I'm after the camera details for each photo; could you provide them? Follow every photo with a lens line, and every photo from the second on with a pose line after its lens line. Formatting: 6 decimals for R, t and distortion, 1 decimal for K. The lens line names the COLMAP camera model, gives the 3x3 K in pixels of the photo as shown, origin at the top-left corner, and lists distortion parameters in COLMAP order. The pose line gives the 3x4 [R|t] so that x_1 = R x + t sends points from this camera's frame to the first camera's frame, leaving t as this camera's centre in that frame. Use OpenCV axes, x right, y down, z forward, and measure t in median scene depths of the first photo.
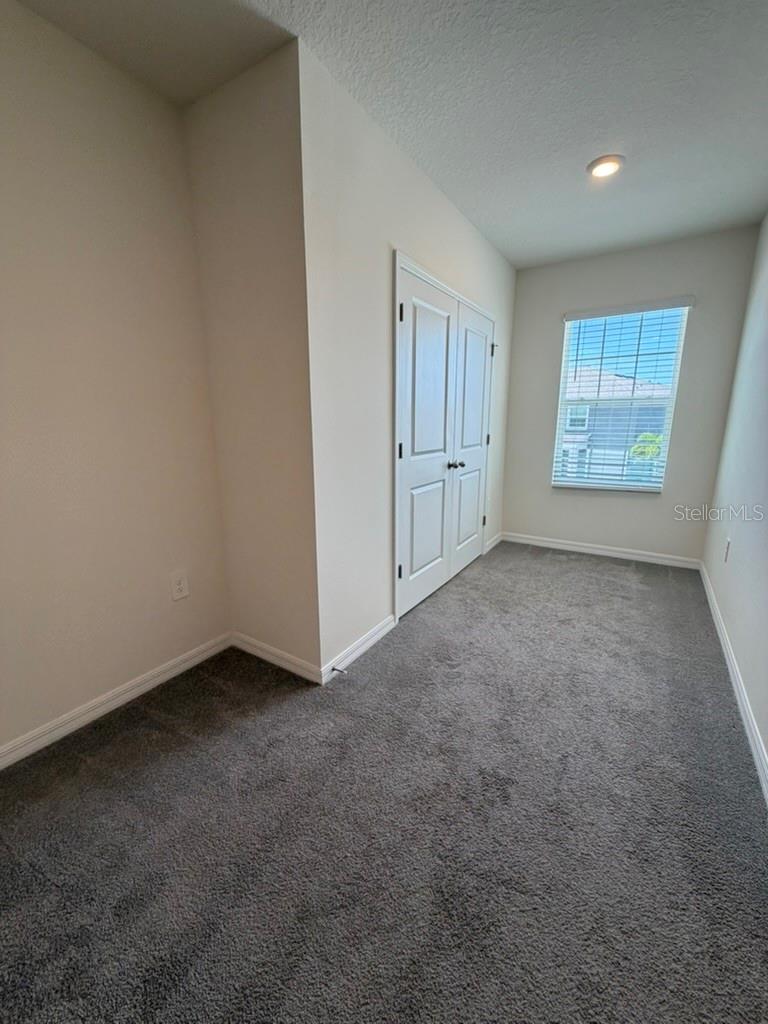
lens RADIAL K [[407.4, 0, 382.1], [0, 407.4, 508.4], [0, 0, 1]] dist [0.000997, 0.000178]
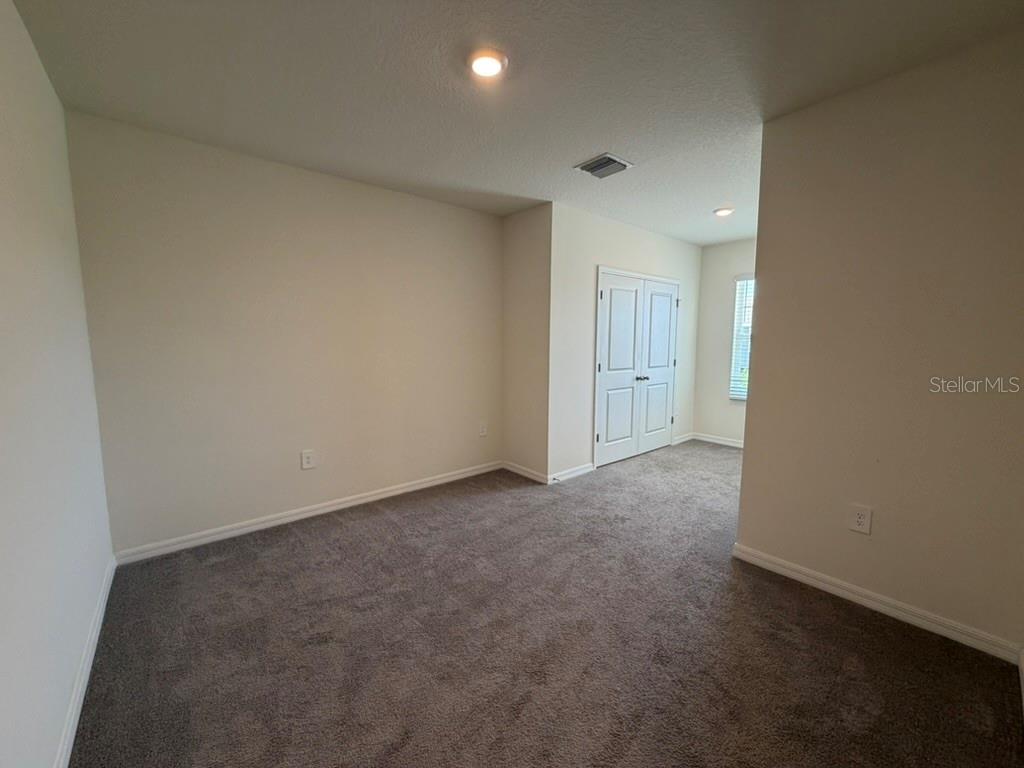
lens RADIAL K [[407.4, 0, 512.0], [0, 407.4, 384.0], [0, 0, 1]] dist [0.000997, 0.000178]
pose [[0.957345, 0.038354, -0.286391, 0.197108], [-0.068200, 0.993141, -0.094977, 0.128705], [0.280784, 0.110458, 0.953394, -0.827242]]
